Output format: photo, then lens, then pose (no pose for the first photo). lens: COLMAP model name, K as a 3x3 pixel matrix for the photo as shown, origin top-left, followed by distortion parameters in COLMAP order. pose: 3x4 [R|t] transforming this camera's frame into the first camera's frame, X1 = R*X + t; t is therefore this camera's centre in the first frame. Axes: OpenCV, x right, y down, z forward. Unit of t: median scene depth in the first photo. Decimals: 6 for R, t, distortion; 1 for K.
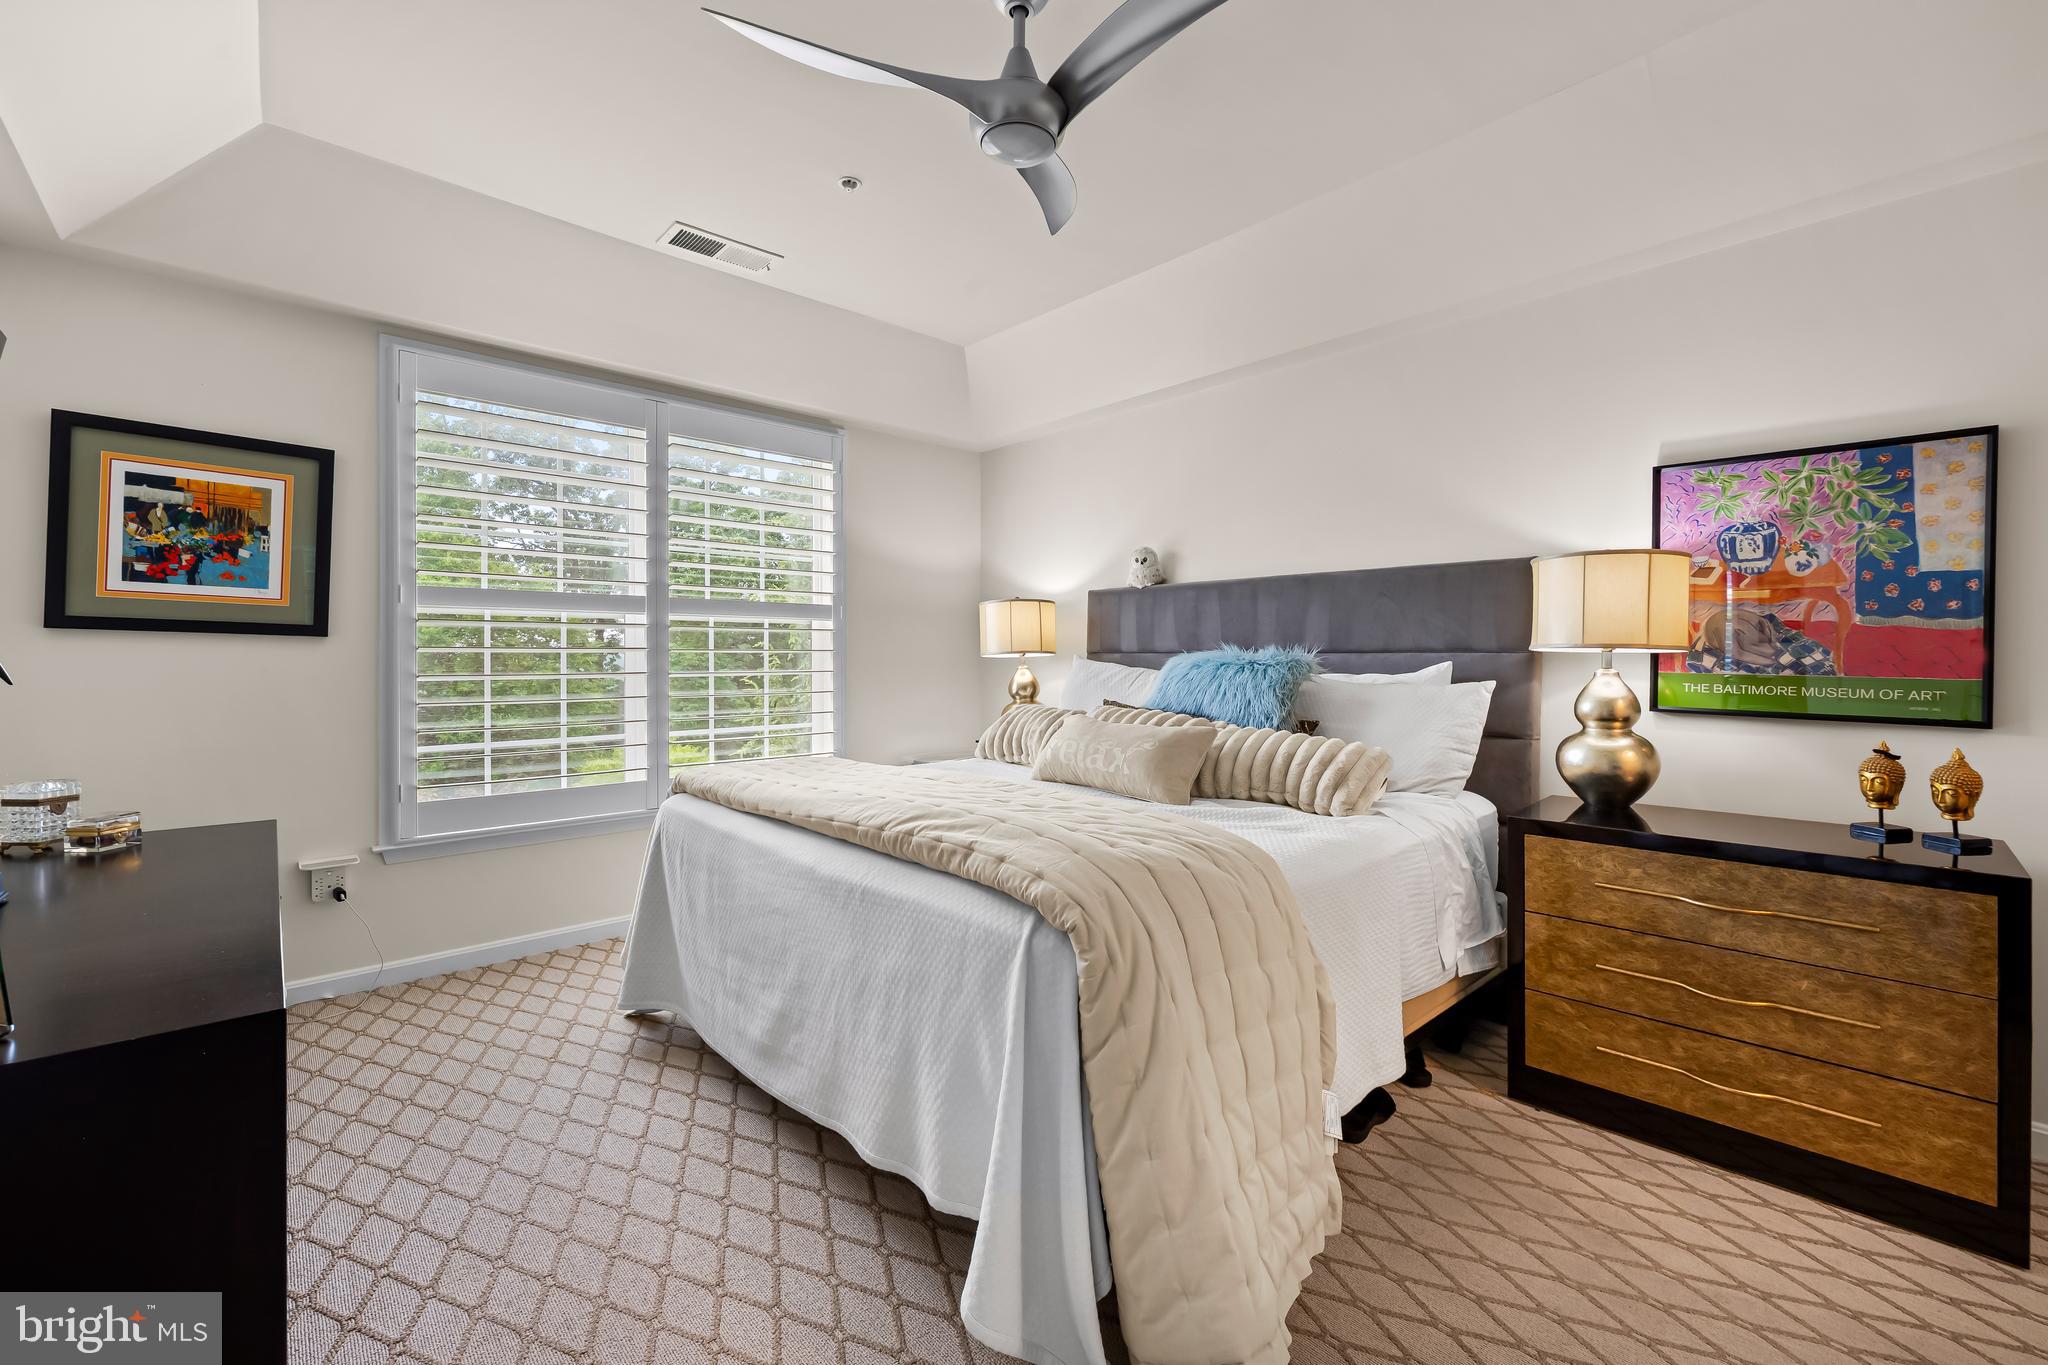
lens RADIAL K [[841.0, 0, 1028.9], [0, 841.0, 655.8], [0, 0, 1]] dist [-0.004215, -0.000387]
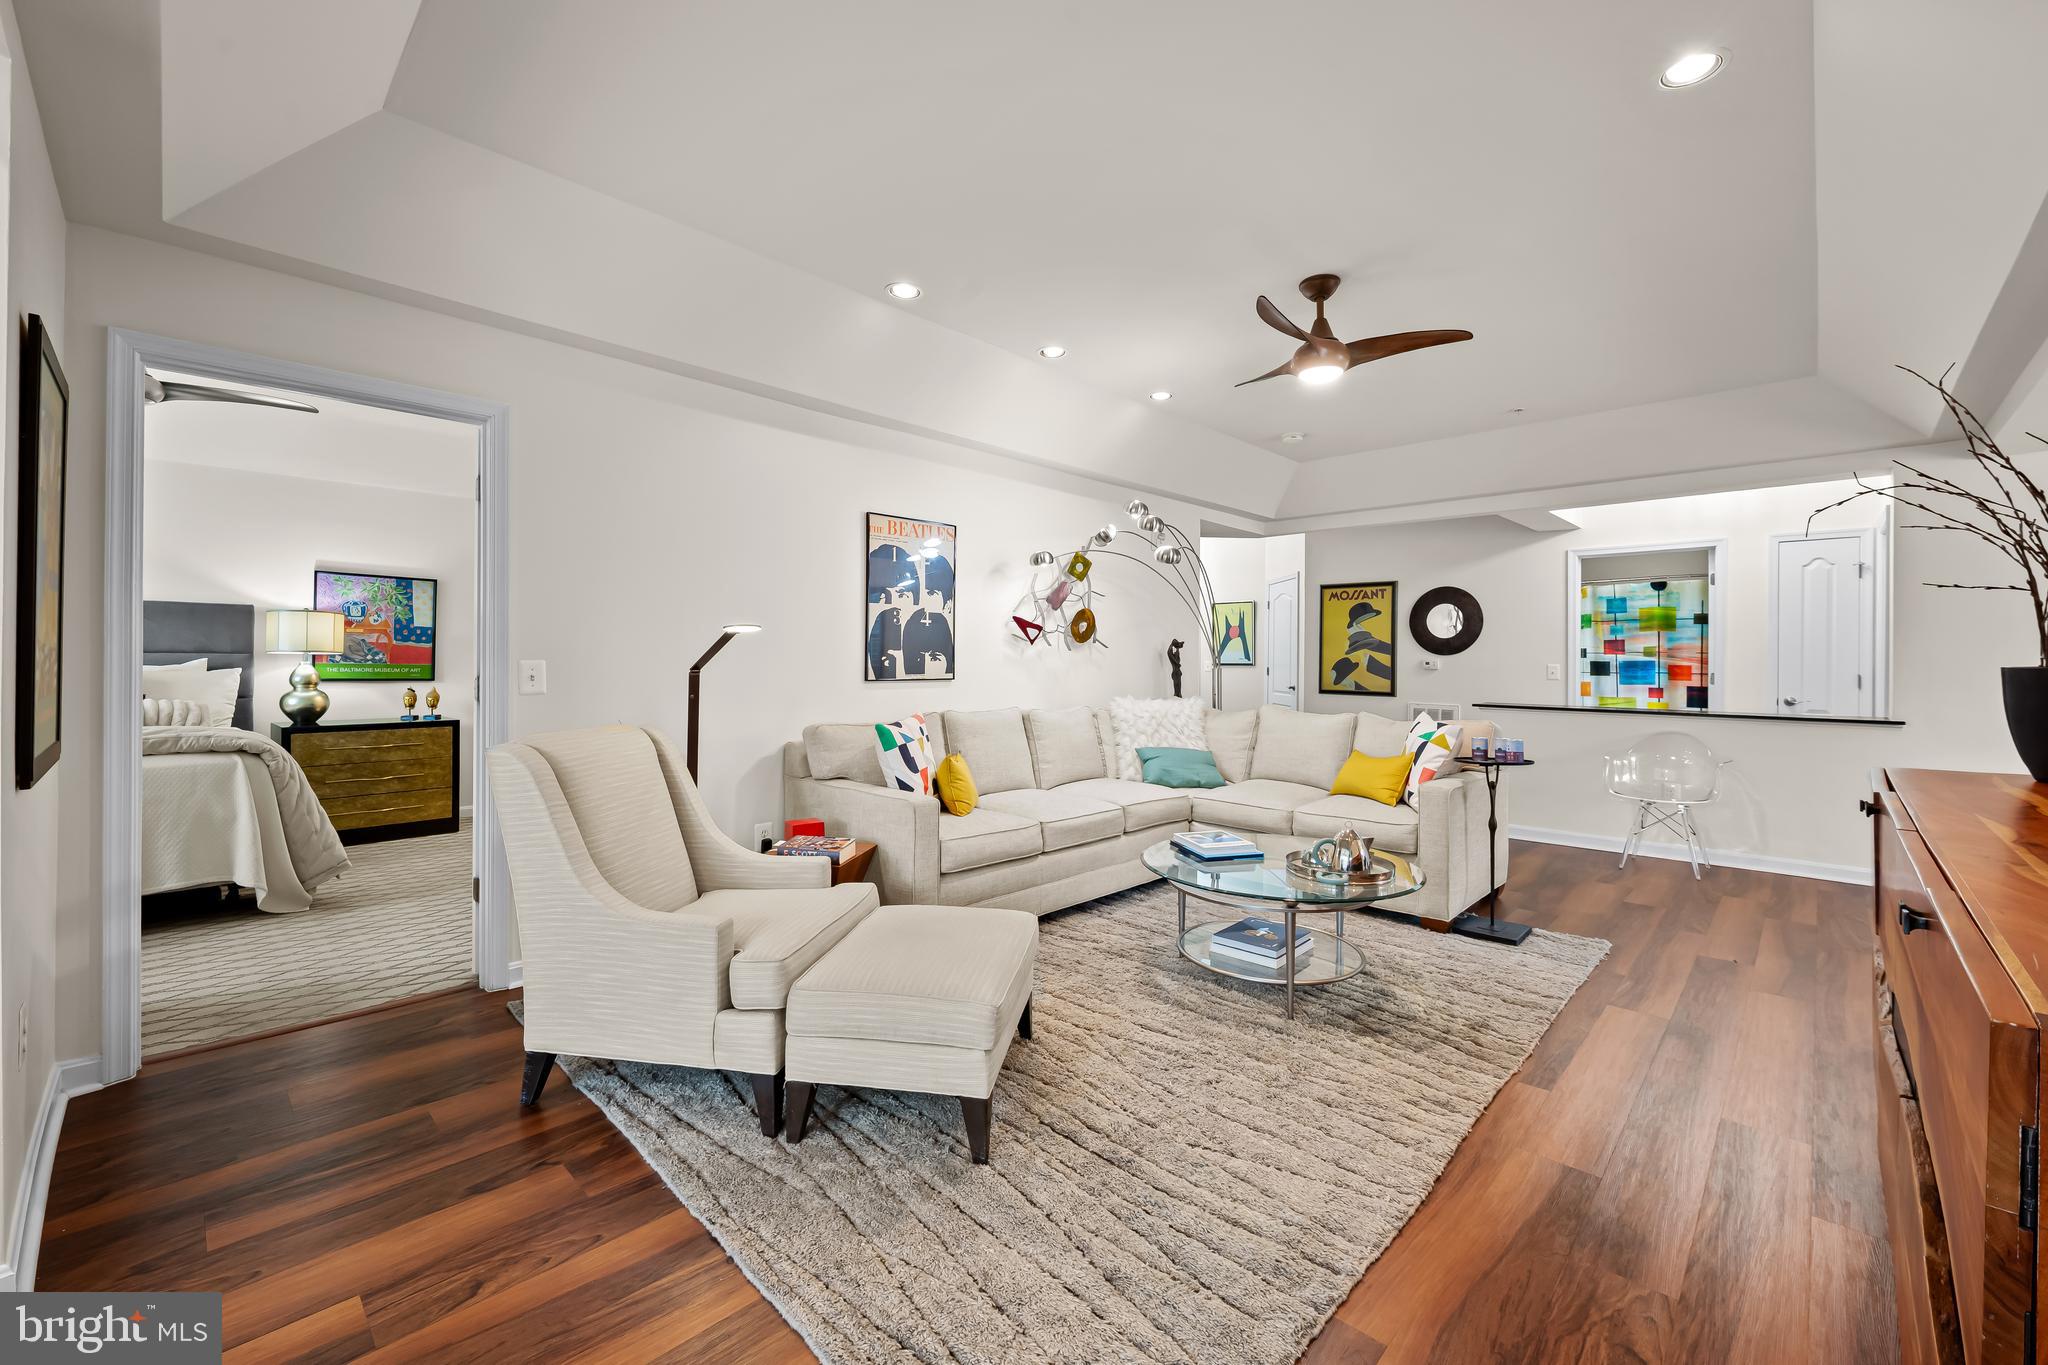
lens RADIAL K [[841.0, 0, 1028.9], [0, 841.0, 655.8], [0, 0, 1]] dist [-0.004215, -0.000387]
pose [[-0.057702, 0.002622, 0.998330, -1.758290], [-0.009507, 0.999950, -0.003176, -0.011757], [-0.998289, -0.009674, -0.057674, -0.847069]]
